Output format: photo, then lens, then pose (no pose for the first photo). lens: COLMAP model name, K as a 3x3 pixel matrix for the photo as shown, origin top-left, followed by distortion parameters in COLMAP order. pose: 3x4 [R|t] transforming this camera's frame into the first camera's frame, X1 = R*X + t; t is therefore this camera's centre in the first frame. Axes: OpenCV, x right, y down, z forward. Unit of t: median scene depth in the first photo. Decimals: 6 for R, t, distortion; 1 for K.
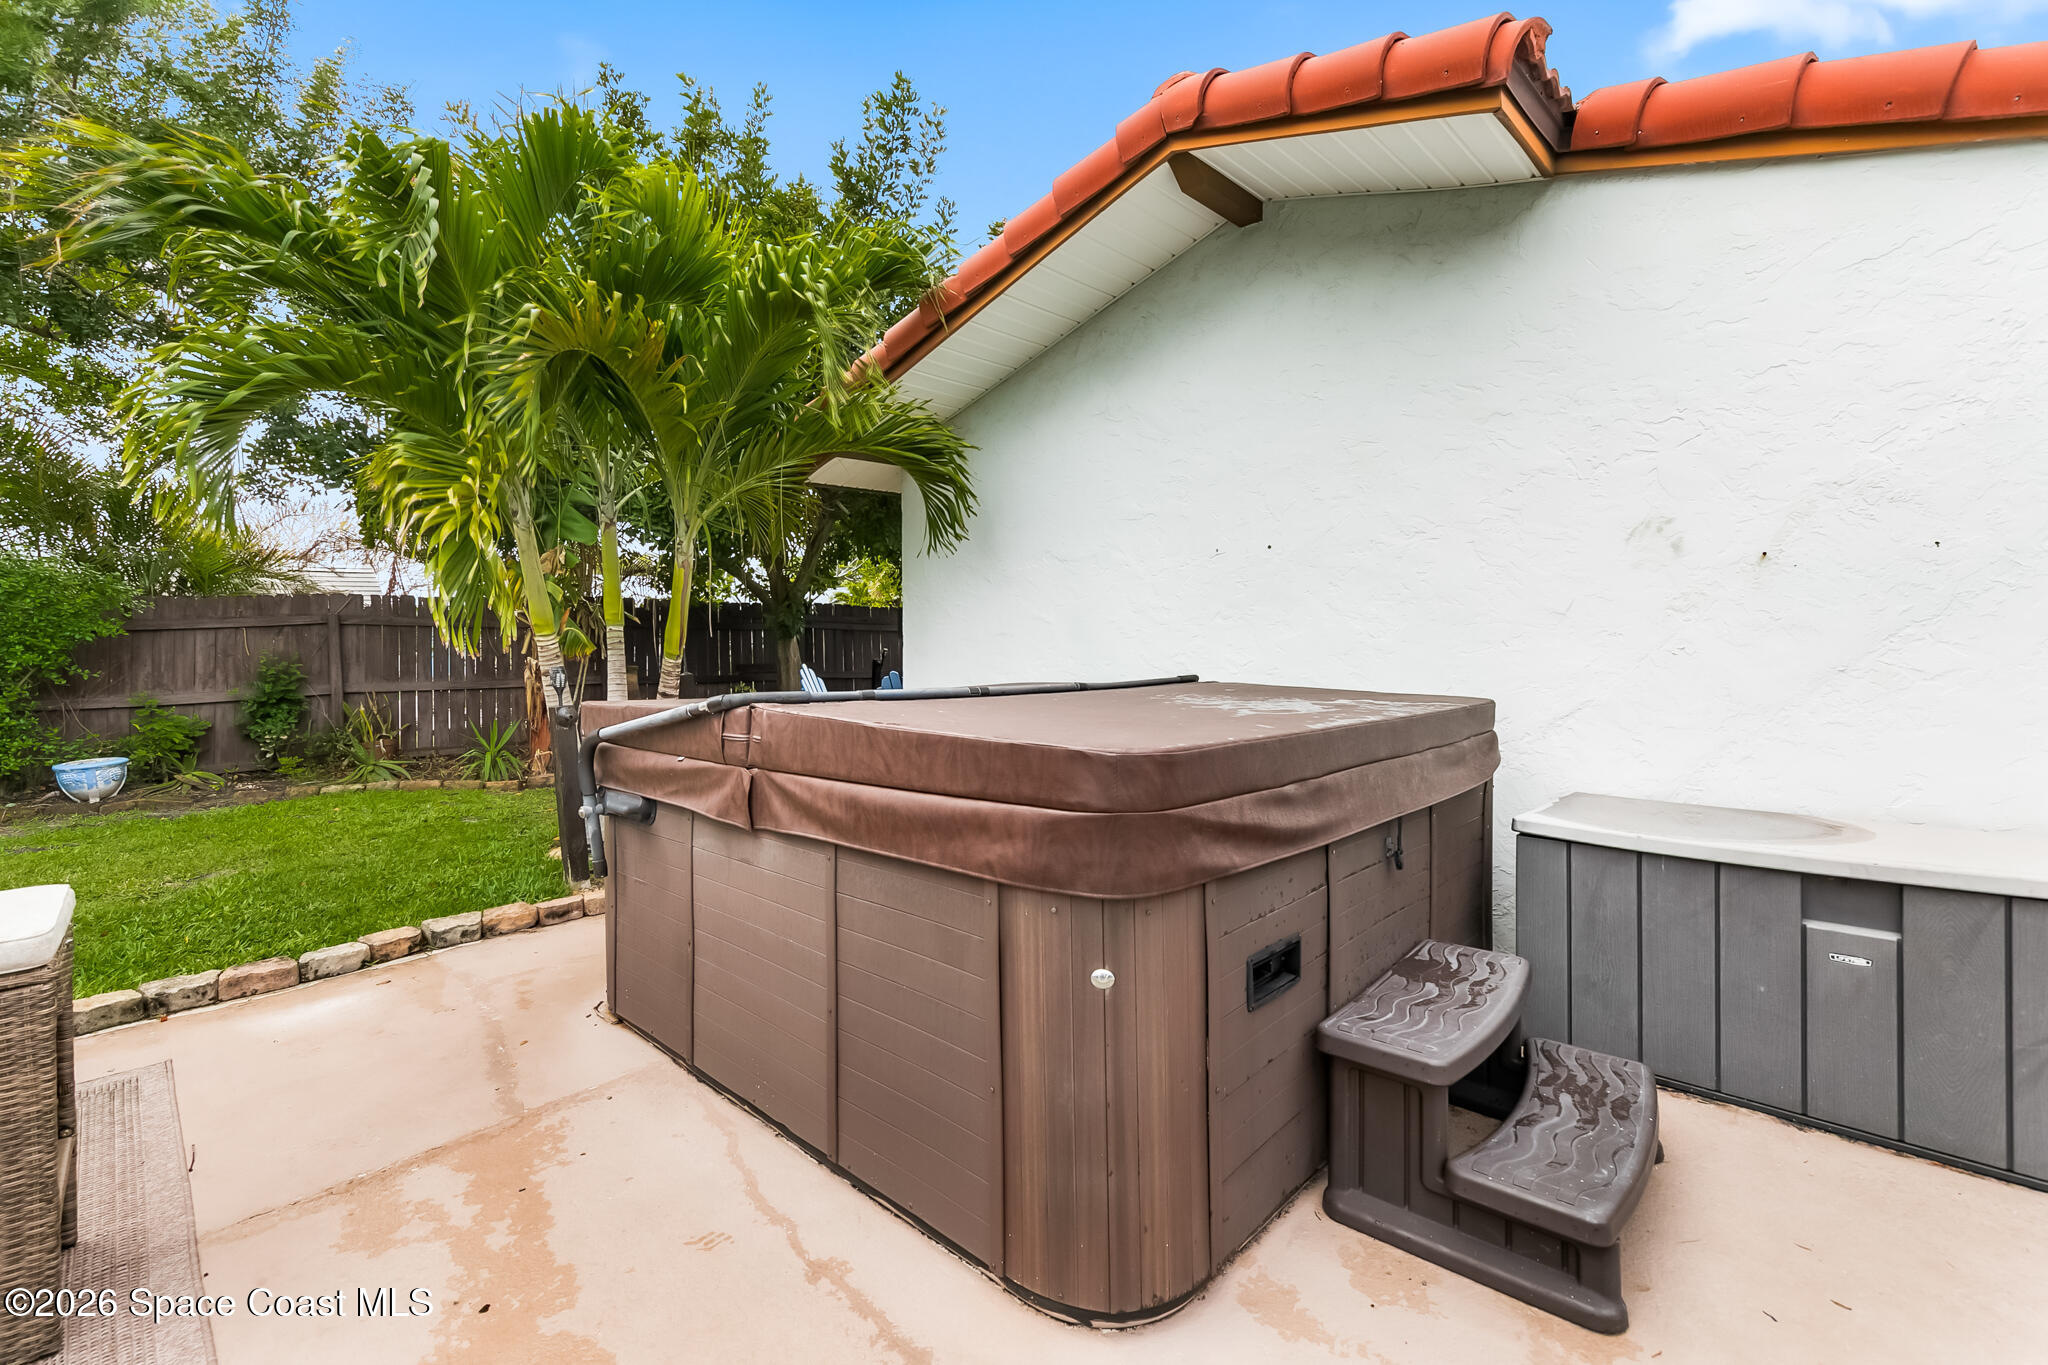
lens RADIAL K [[914.1, 0, 1023.8], [0, 914.1, 657.0], [0, 0, 1]] dist [0.000497, 0.000082]
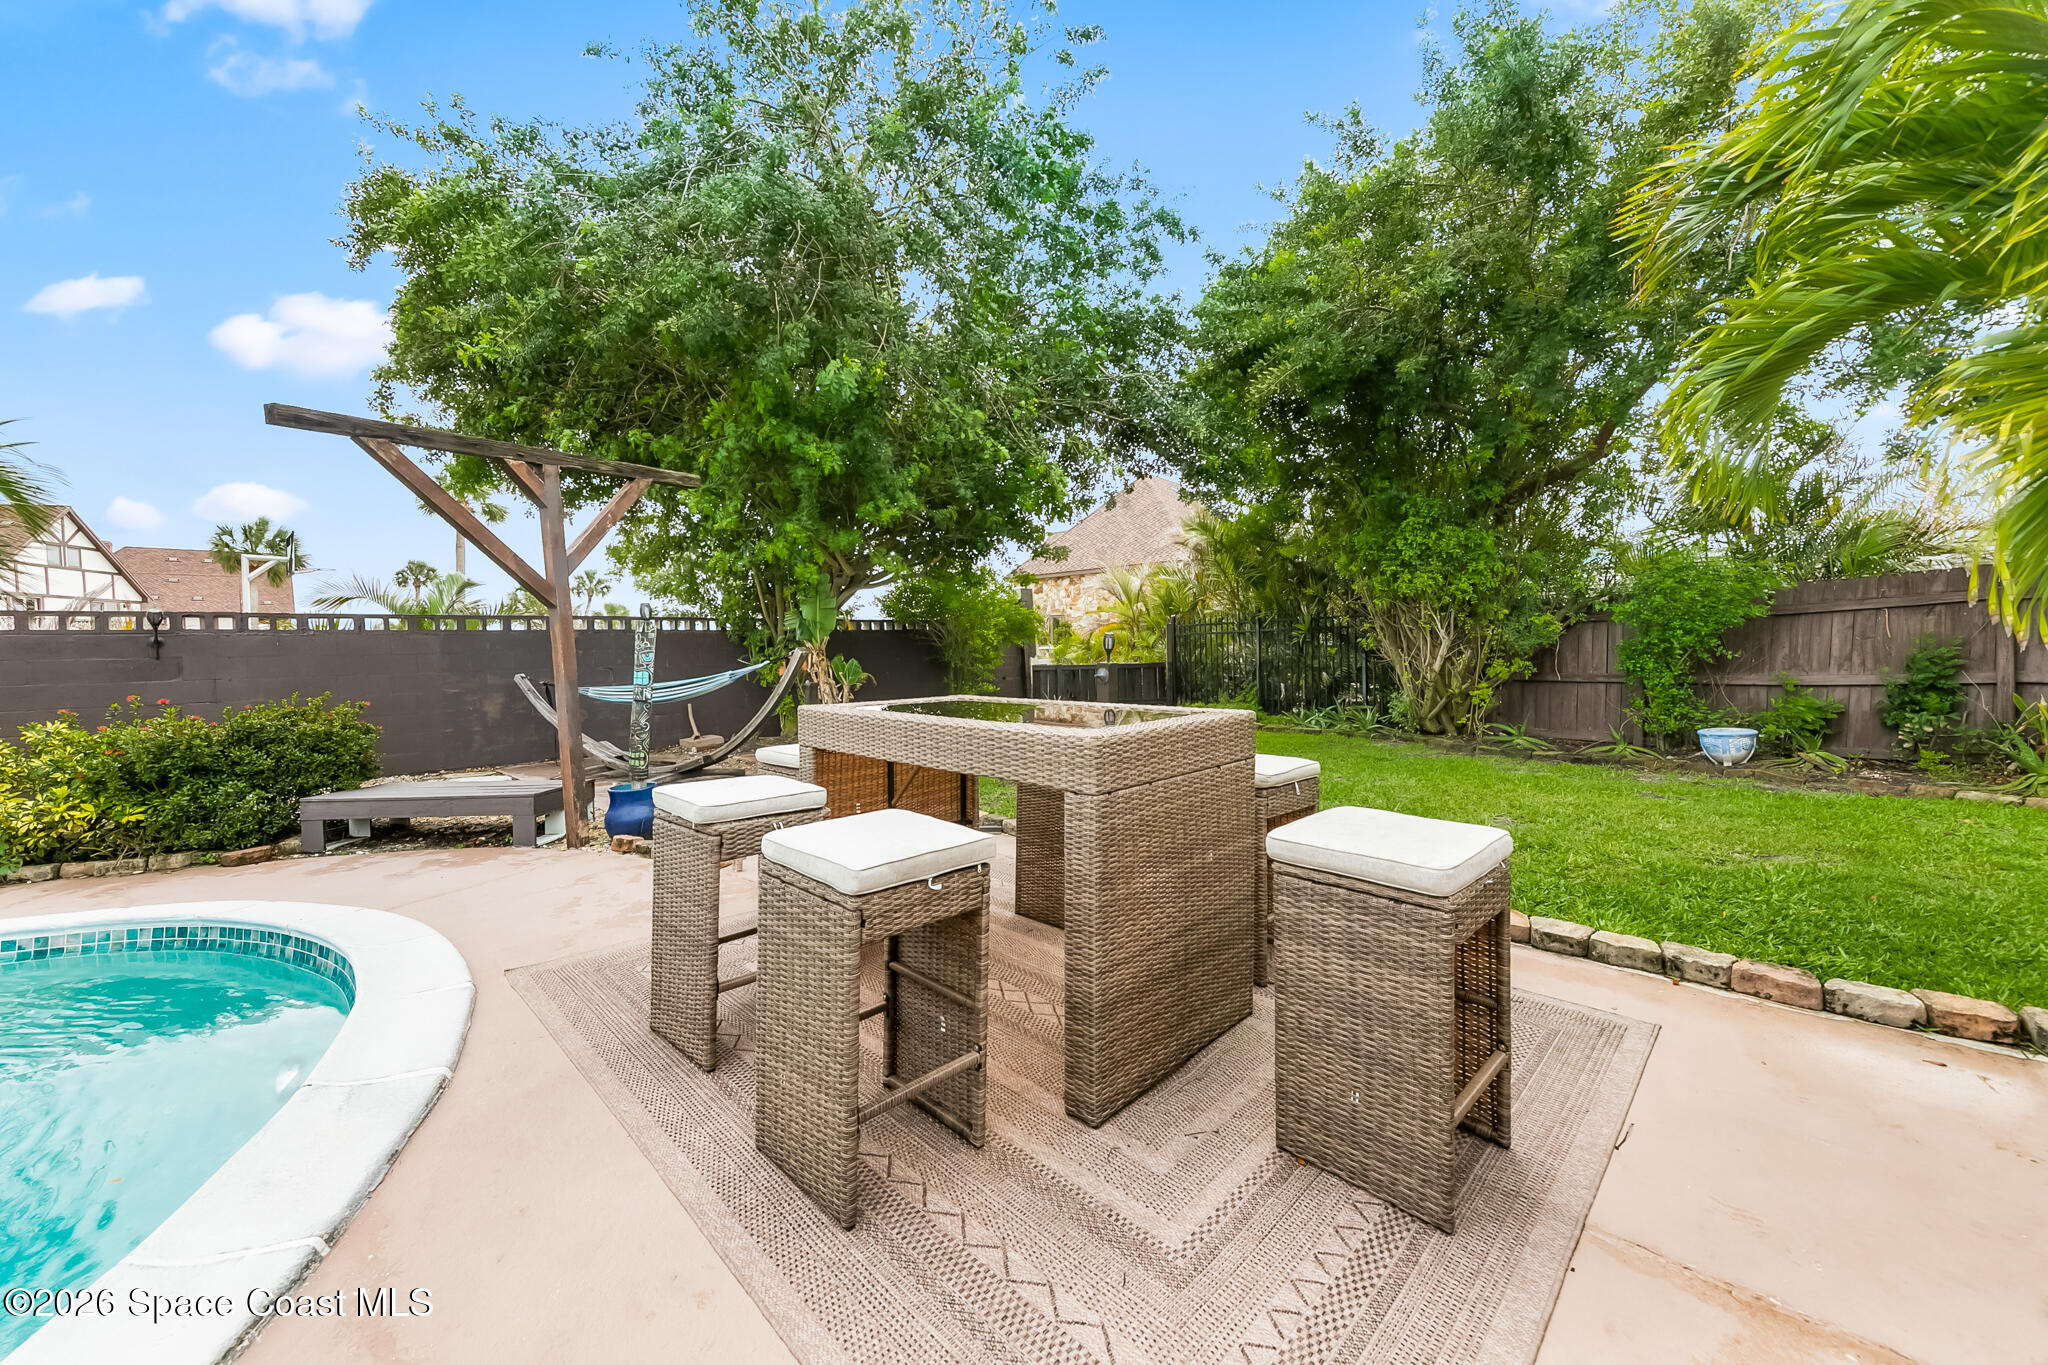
lens RADIAL K [[772.7, 0, 1027.8], [0, 772.7, 671.0], [0, 0, 1]] dist [0.000376, 0.000139]
pose [[-0.023697, 0.037691, -0.999008, -0.032044], [-0.003382, 0.999280, 0.037782, 0.006479], [0.999713, 0.004274, -0.023552, 0.150079]]
